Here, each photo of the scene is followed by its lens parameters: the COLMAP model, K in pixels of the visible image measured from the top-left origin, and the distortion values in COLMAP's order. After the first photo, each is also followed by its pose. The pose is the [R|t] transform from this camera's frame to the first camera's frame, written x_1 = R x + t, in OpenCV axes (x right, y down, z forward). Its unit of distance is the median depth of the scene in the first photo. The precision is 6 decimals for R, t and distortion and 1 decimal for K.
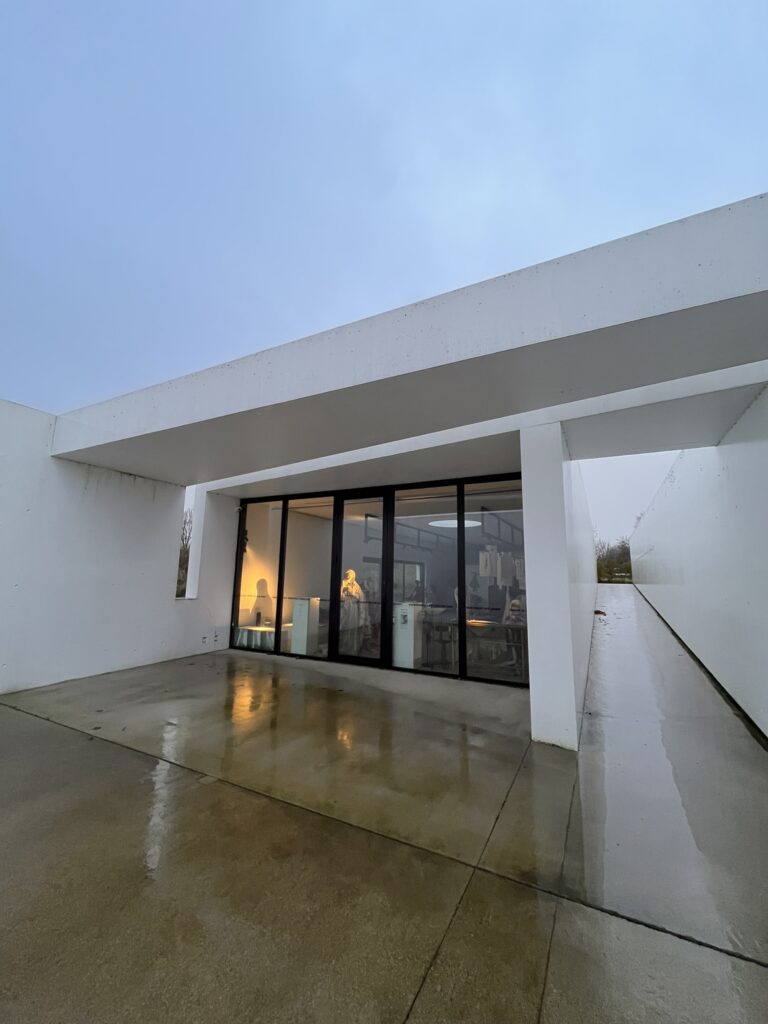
lens RADIAL K [[412.2, 0, 384.0], [0, 412.2, 512.0], [0, 0, 1]] dist [0.000090, 0.000000]
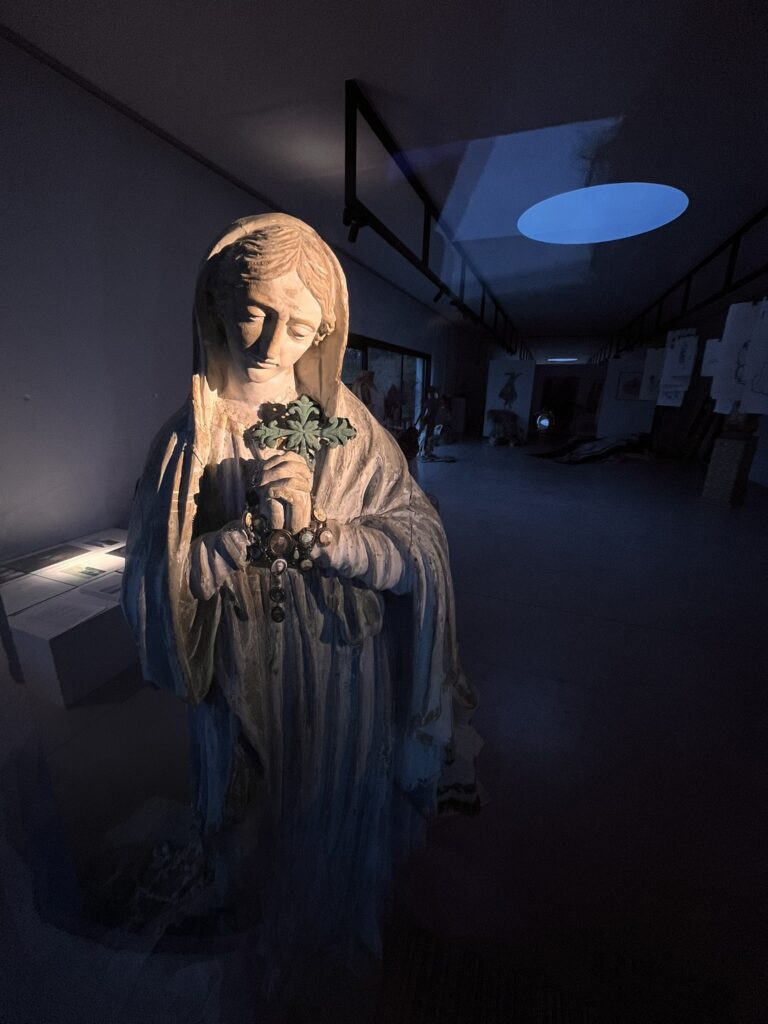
lens RADIAL K [[412.2, 0, 384.0], [0, 412.2, 512.0], [0, 0, 1]] dist [0.000090, 0.000000]
pose [[0.993622, -0.034132, 0.107475, -0.073609], [-0.016862, 0.897405, 0.440885, 0.156010], [-0.111497, -0.439885, 0.891106, 0.925485]]
